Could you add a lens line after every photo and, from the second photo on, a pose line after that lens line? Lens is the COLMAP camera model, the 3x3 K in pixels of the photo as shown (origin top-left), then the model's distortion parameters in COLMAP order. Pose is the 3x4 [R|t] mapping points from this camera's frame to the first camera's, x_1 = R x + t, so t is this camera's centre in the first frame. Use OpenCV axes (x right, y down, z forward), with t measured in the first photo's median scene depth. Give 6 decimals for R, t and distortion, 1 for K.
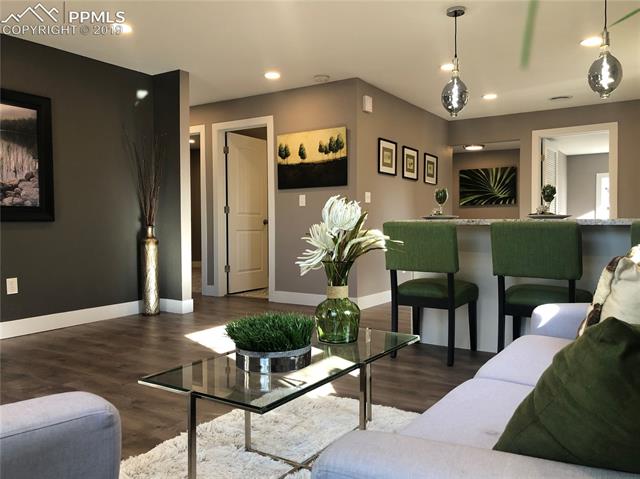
lens RADIAL K [[525.2, 0, 317.0], [0, 525.2, 238.5], [0, 0, 1]] dist [0.031551, -0.021992]
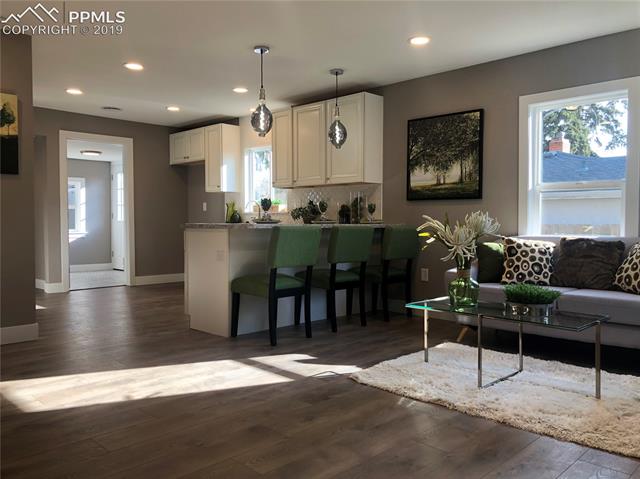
lens RADIAL K [[525.2, 0, 326.6], [0, 525.2, 238.2], [0, 0, 1]] dist [0.031551, -0.021992]
pose [[0.184836, -0.024263, 0.982470, -0.936361], [0.024310, 0.999502, 0.020110, -0.024002], [-0.982469, 0.020167, 0.185333, 0.674077]]
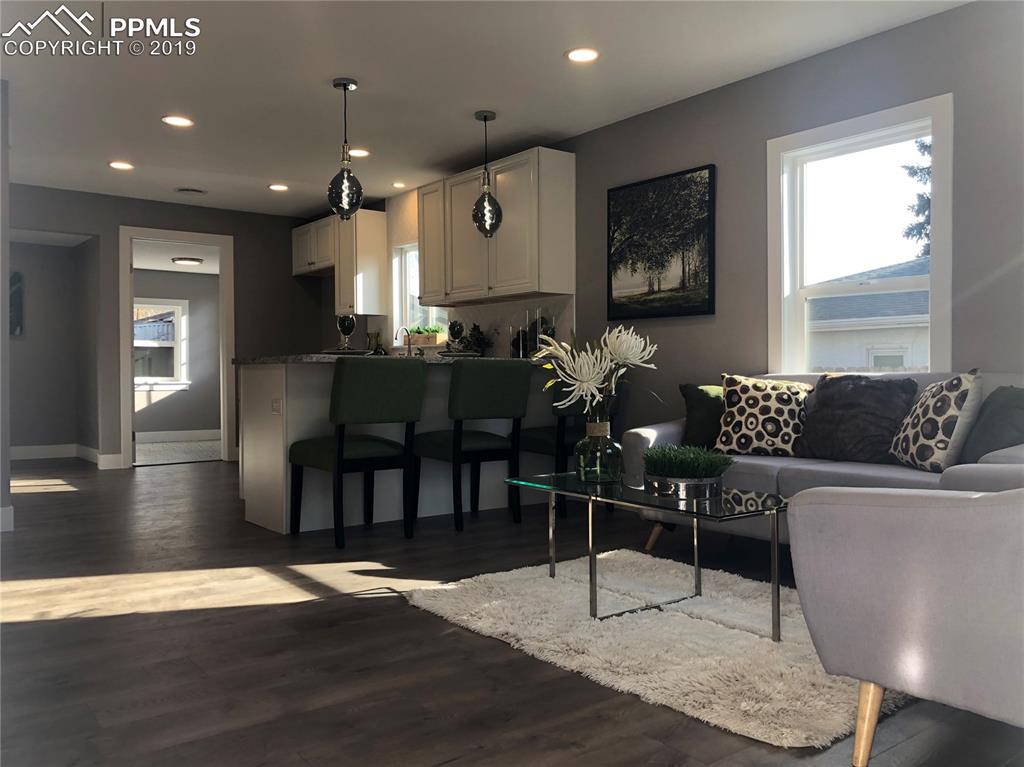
lens RADIAL K [[840.3, 0, 519.0], [0, 840.3, 378.4], [0, 0, 1]] dist [0.031551, -0.021992]
pose [[0.319746, 0.000636, 0.947503, -0.852020], [0.025835, 0.999622, -0.009389, 0.015260], [-0.947151, 0.027480, 0.319609, 0.402224]]
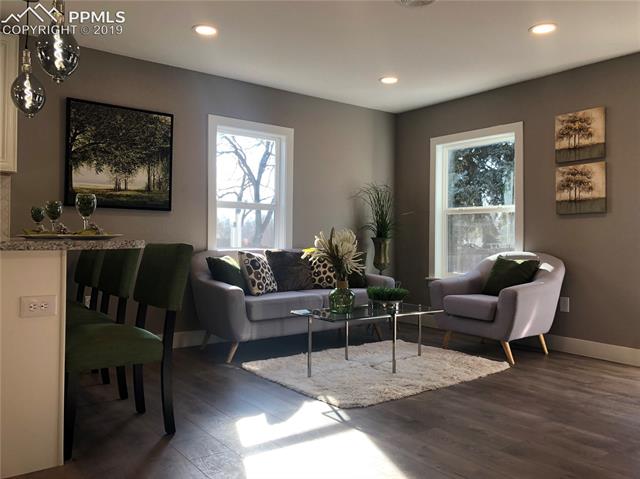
lens RADIAL K [[525.2, 0, 320.1], [0, 525.2, 238.9], [0, 0, 1]] dist [0.031551, -0.021992]
pose [[-0.943004, -0.010220, 0.332625, -0.281871], [0.000473, 0.999486, 0.032050, -0.061945], [-0.332782, 0.030380, -0.942514, 1.606870]]
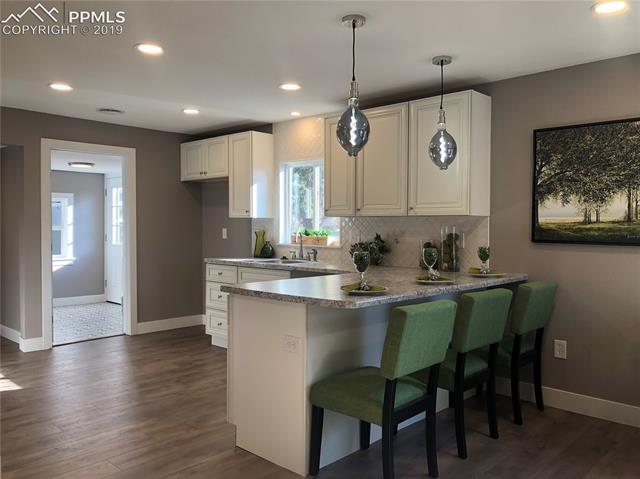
lens RADIAL K [[525.2, 0, 326.9], [0, 525.2, 234.8], [0, 0, 1]] dist [0.031551, -0.021992]
pose [[0.163355, -0.011543, 0.986500, -0.534099], [0.021556, 0.999735, 0.008129, -0.130039], [-0.986332, 0.019937, 0.163561, 0.963072]]
